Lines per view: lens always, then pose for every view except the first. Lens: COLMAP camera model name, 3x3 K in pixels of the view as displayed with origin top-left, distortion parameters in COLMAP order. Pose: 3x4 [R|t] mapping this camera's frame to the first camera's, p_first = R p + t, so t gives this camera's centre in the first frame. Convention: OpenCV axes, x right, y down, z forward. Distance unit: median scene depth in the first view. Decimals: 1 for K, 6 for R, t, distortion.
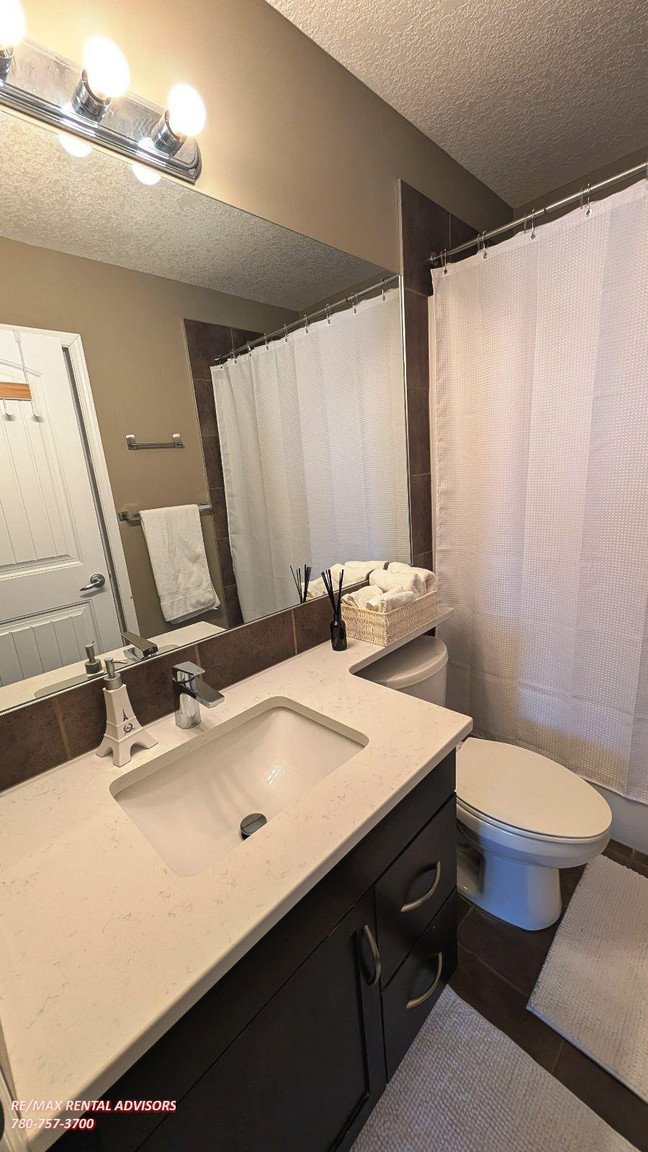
lens RADIAL K [[435.2, 0, 325.4], [0, 435.2, 579.1], [0, 0, 1]] dist [0.000238, 0.000211]
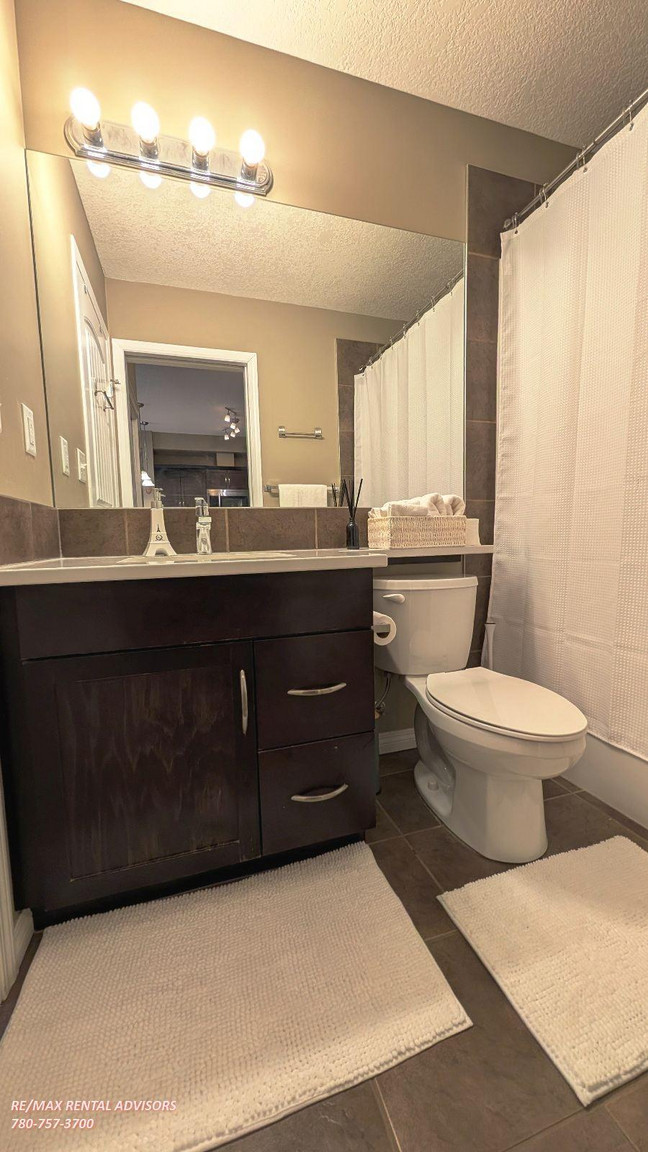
lens RADIAL K [[435.2, 0, 325.4], [0, 435.2, 579.1], [0, 0, 1]] dist [0.000238, 0.000211]
pose [[0.889712, 0.103280, -0.444687, 0.407263], [-0.159550, 0.982994, -0.090918, 0.296878], [0.427735, 0.151840, 0.891060, -0.029510]]
